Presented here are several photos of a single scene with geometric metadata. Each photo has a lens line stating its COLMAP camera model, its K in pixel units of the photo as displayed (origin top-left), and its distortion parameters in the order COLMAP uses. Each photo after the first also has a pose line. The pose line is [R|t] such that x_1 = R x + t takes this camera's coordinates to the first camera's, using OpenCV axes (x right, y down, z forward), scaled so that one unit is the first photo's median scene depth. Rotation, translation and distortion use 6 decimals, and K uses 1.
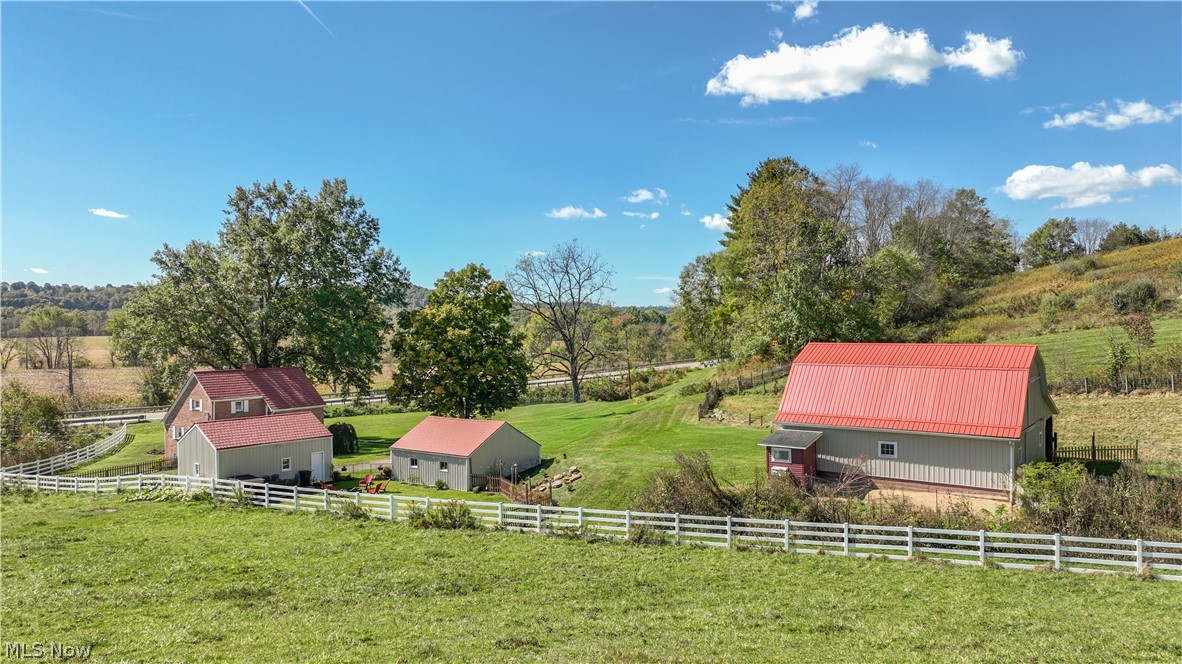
lens RADIAL K [[830.1, 0, 590.3], [0, 830.1, 327.8], [0, 0, 1]] dist [0.008493, 0.006869]
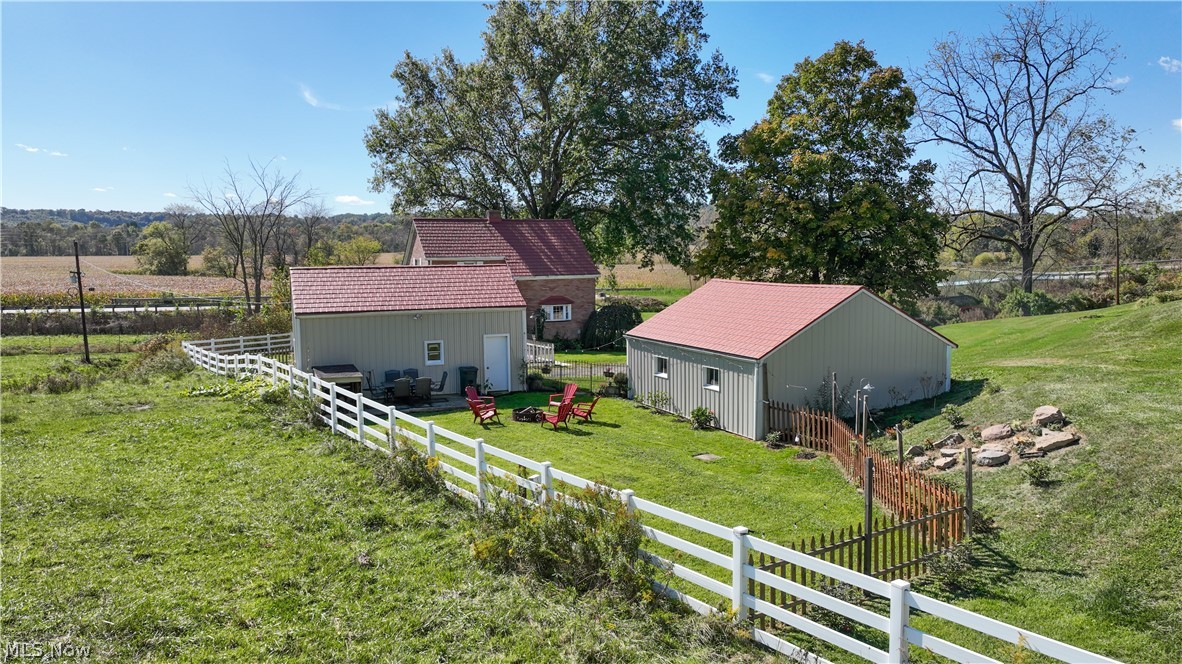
lens RADIAL K [[830.1, 0, 580.5], [0, 830.1, 328.9], [0, 0, 1]] dist [0.008493, 0.006869]
pose [[0.878789, 0.047111, -0.474880, -0.025229], [0.002069, 0.994730, 0.102512, 0.090716], [0.477207, -0.091069, 0.874060, 0.555231]]
